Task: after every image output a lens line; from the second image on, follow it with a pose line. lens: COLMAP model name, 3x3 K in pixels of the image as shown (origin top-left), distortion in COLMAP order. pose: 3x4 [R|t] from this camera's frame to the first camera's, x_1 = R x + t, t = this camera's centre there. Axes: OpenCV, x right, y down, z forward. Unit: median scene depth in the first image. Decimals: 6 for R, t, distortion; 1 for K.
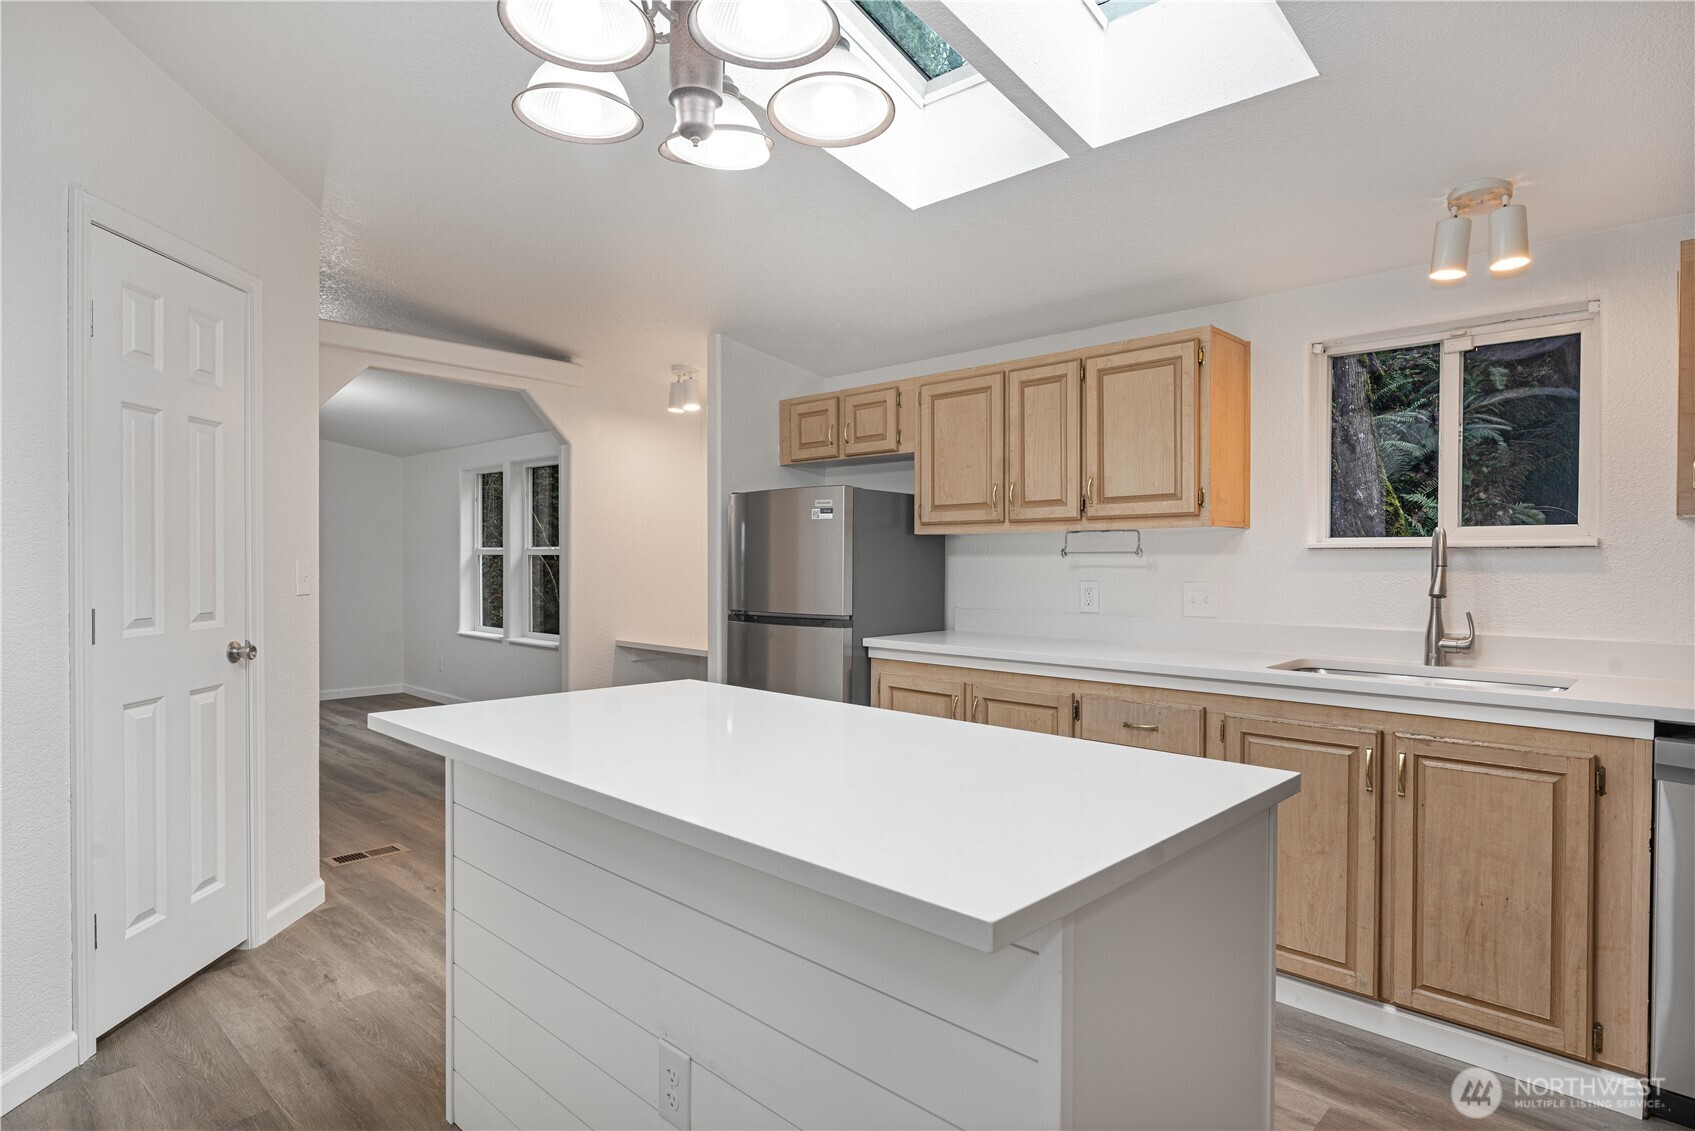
lens RADIAL K [[921.0, 0, 846.8], [0, 921.0, 570.2], [0, 0, 1]] dist [-0.001895, 0.001204]
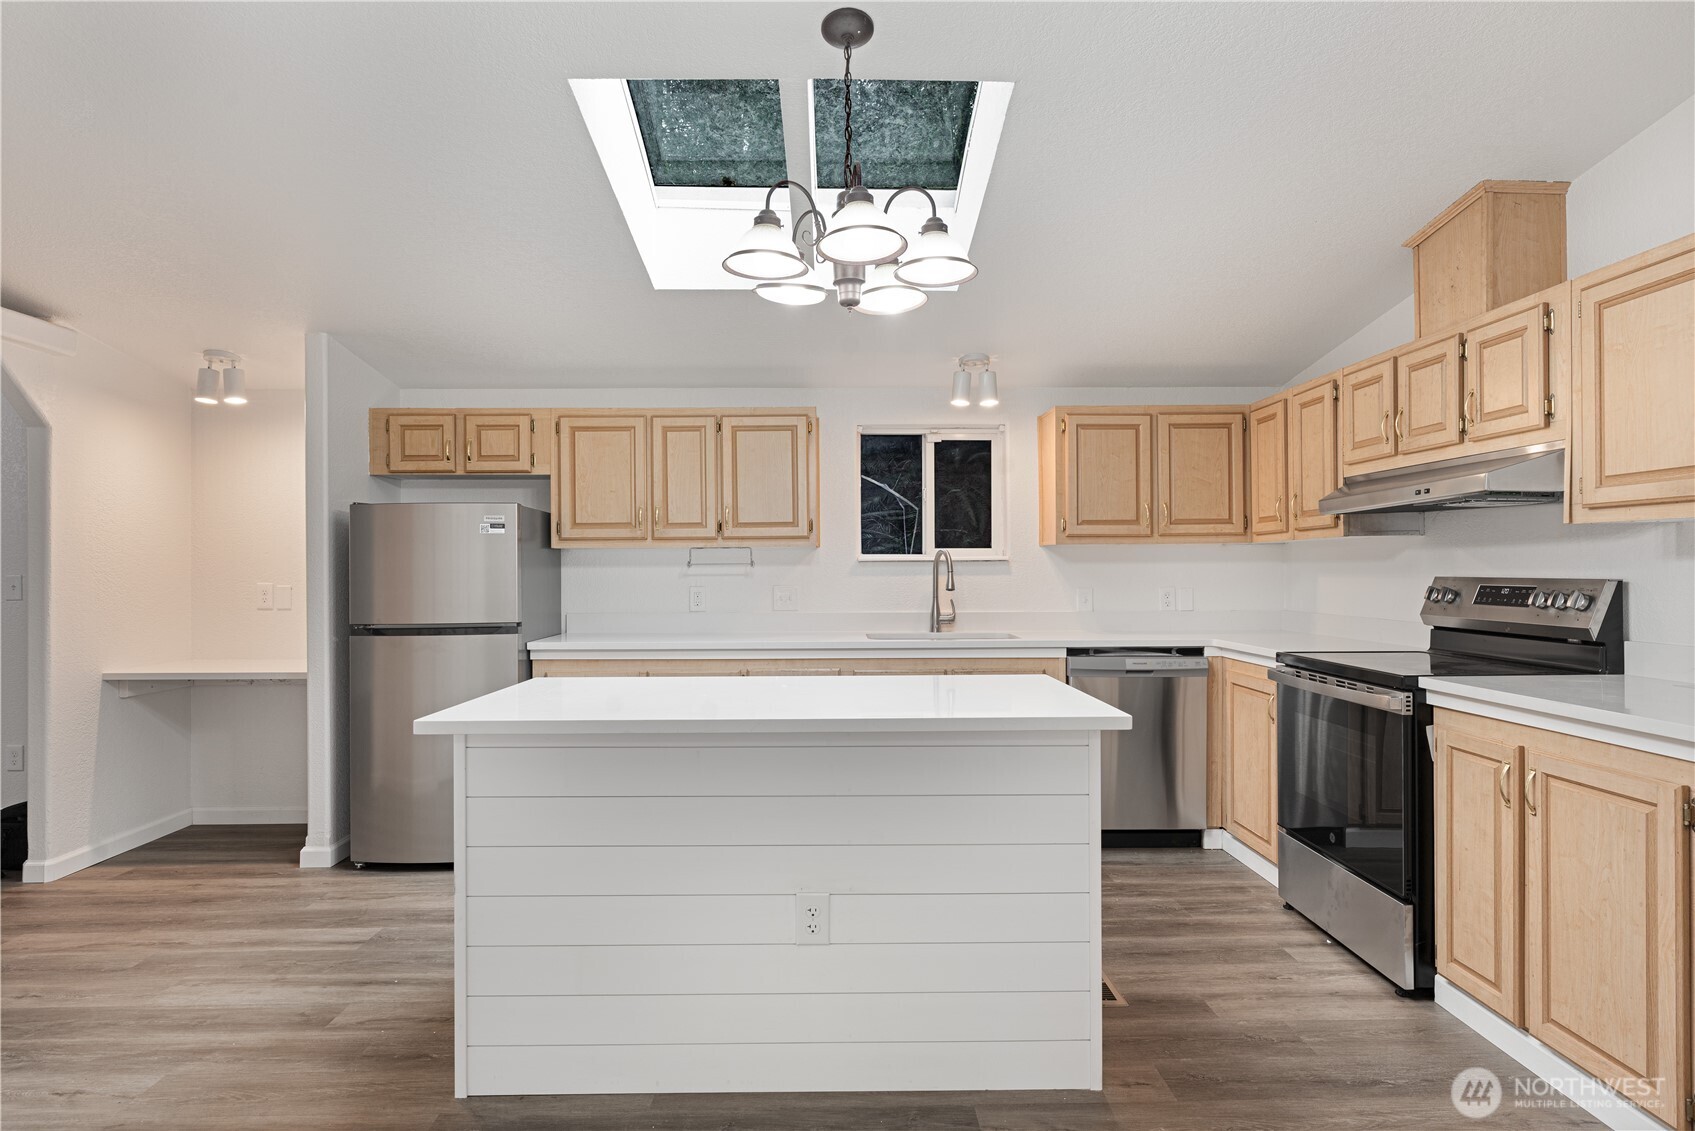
lens RADIAL K [[921.0, 0, 846.8], [0, 921.0, 570.2], [0, 0, 1]] dist [-0.001895, 0.001204]
pose [[0.708919, -0.007724, 0.705248, -0.529648], [0.014728, 0.999884, -0.003855, -0.002865], [-0.705136, 0.013120, 0.708950, -0.052568]]
